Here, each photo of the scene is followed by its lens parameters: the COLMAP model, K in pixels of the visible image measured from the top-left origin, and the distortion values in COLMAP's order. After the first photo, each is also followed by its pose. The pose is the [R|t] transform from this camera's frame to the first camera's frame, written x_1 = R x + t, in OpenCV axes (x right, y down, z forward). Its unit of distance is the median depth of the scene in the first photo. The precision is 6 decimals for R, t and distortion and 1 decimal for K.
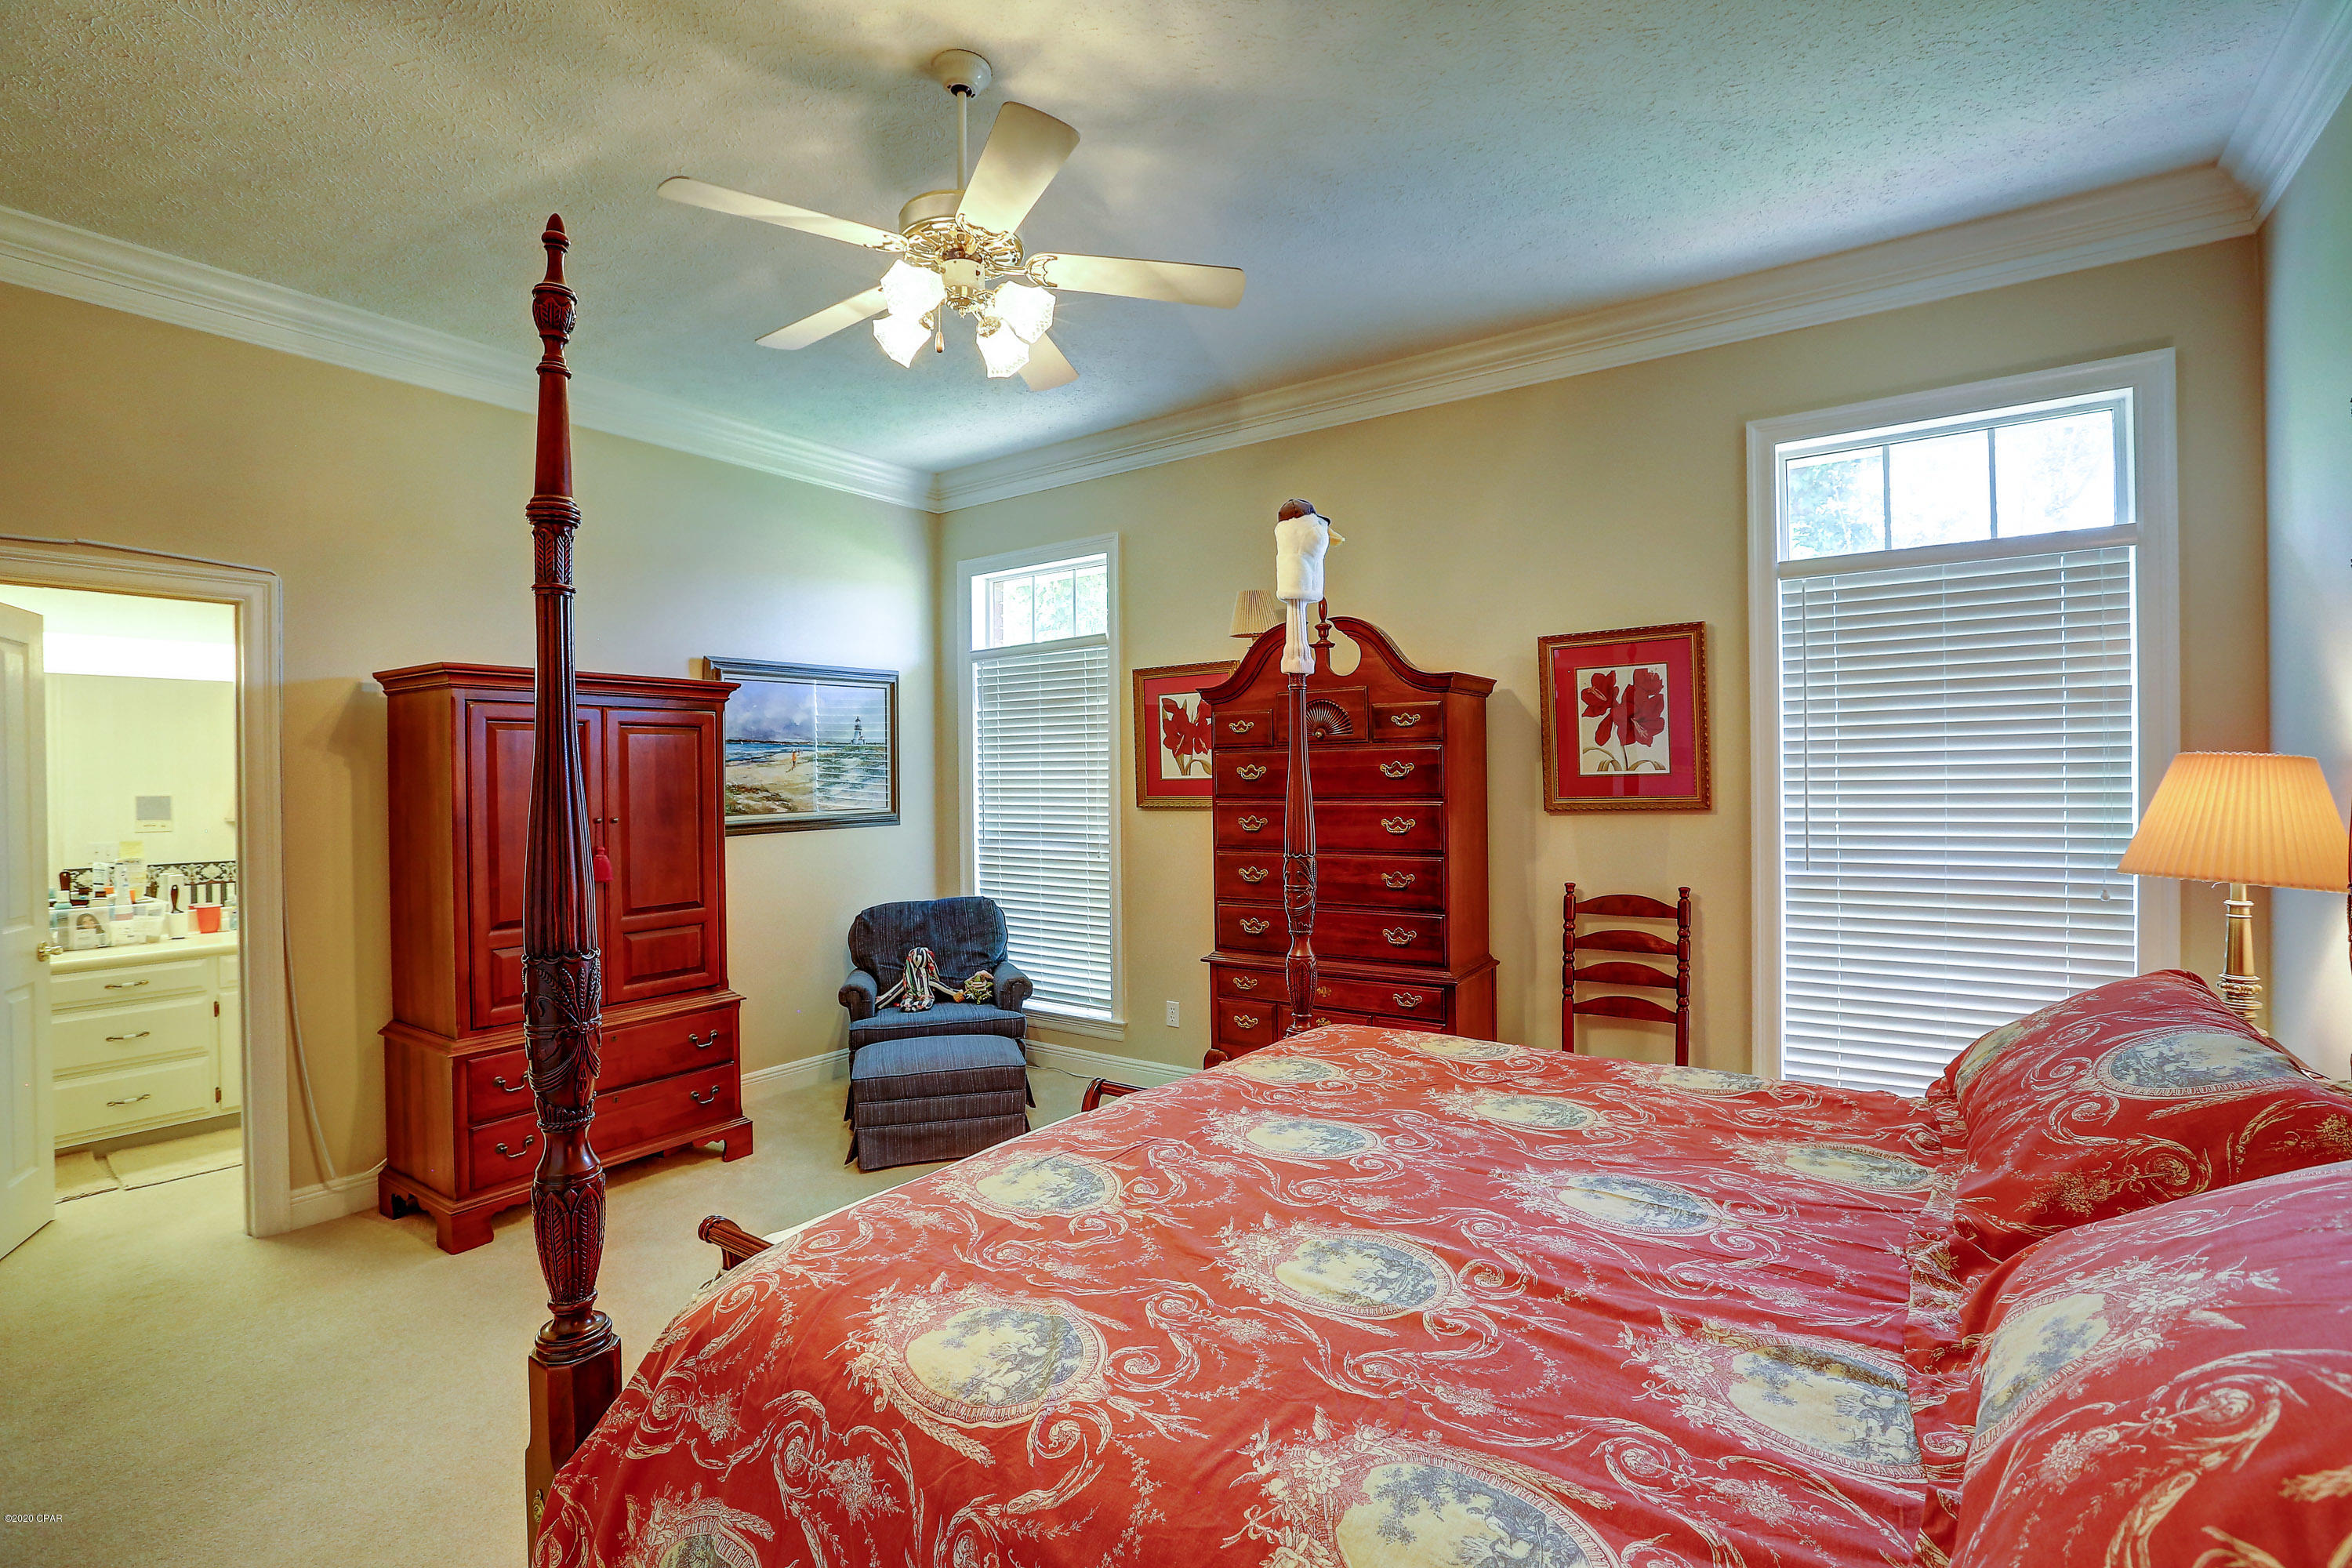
lens RADIAL K [[1064.7, 0, 1171.4], [0, 1064.7, 779.6], [0, 0, 1]] dist [-0.039082, 0.004694]
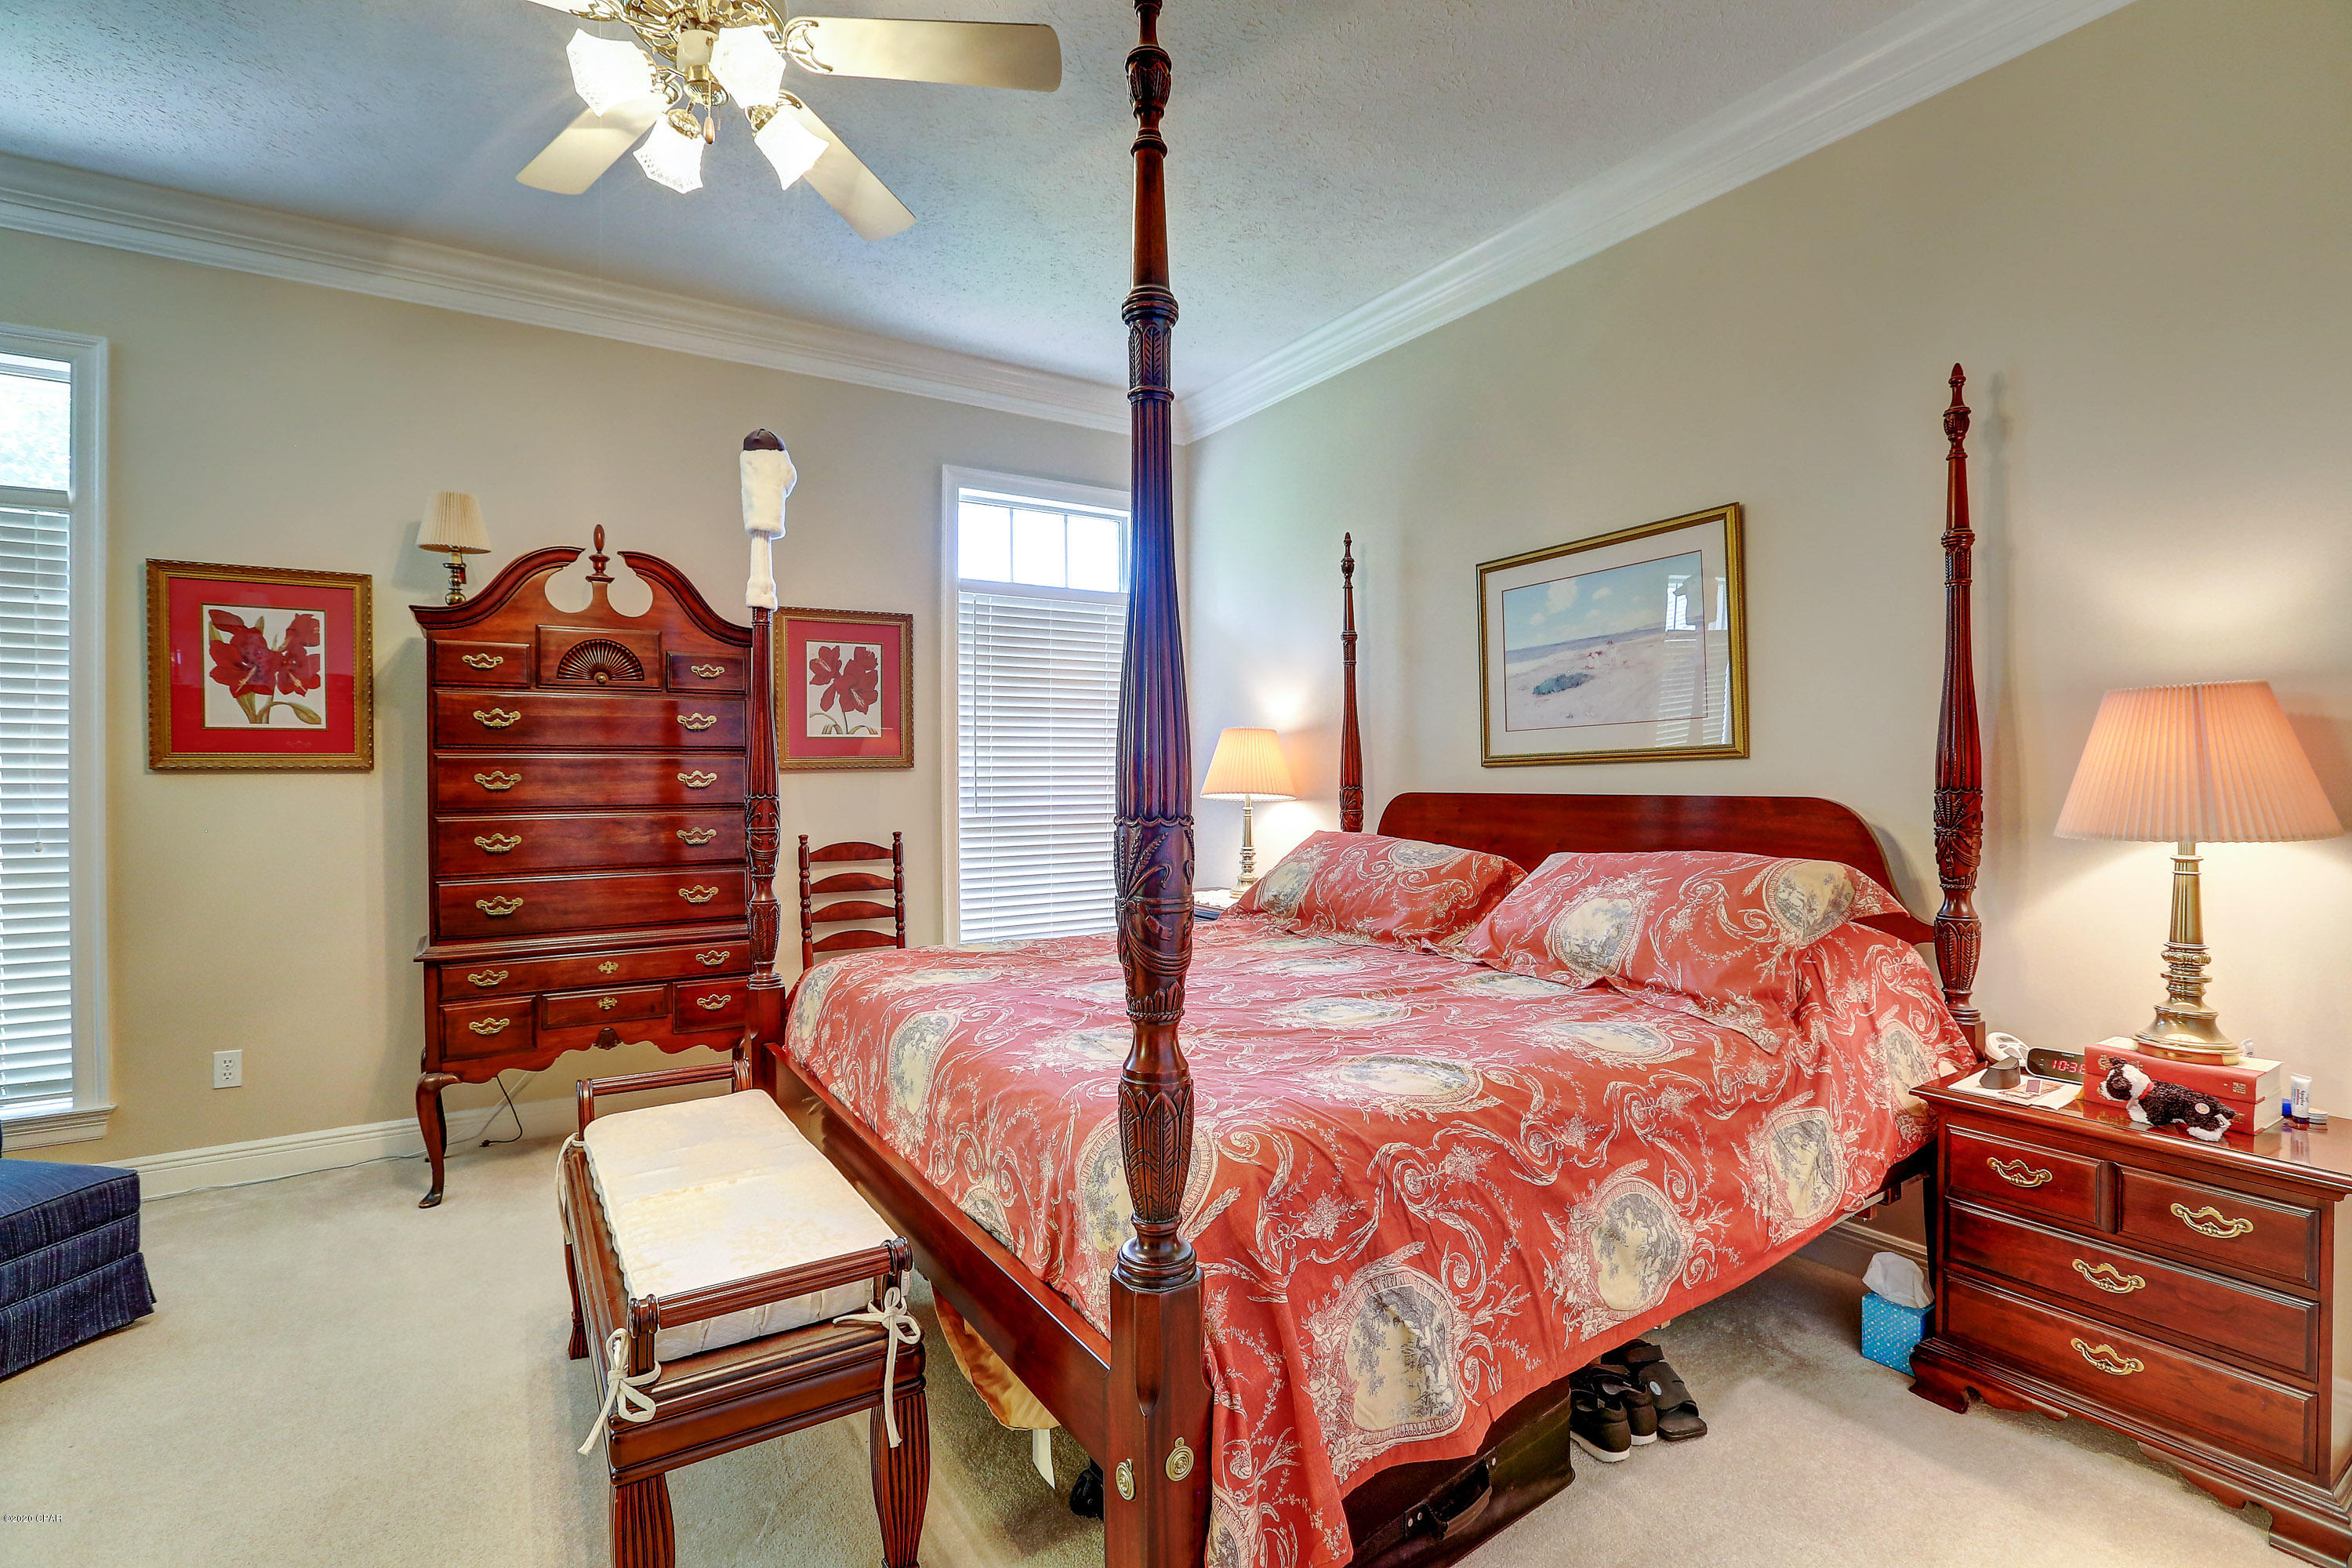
lens RADIAL K [[1064.7, 0, 1171.7], [0, 1064.7, 779.3], [0, 0, 1]] dist [-0.039082, 0.004694]
pose [[0.382189, 0.007253, 0.924056, -0.498284], [0.000996, 0.999965, -0.008260, 0.050205], [-0.924084, 0.004077, 0.382168, 0.232939]]
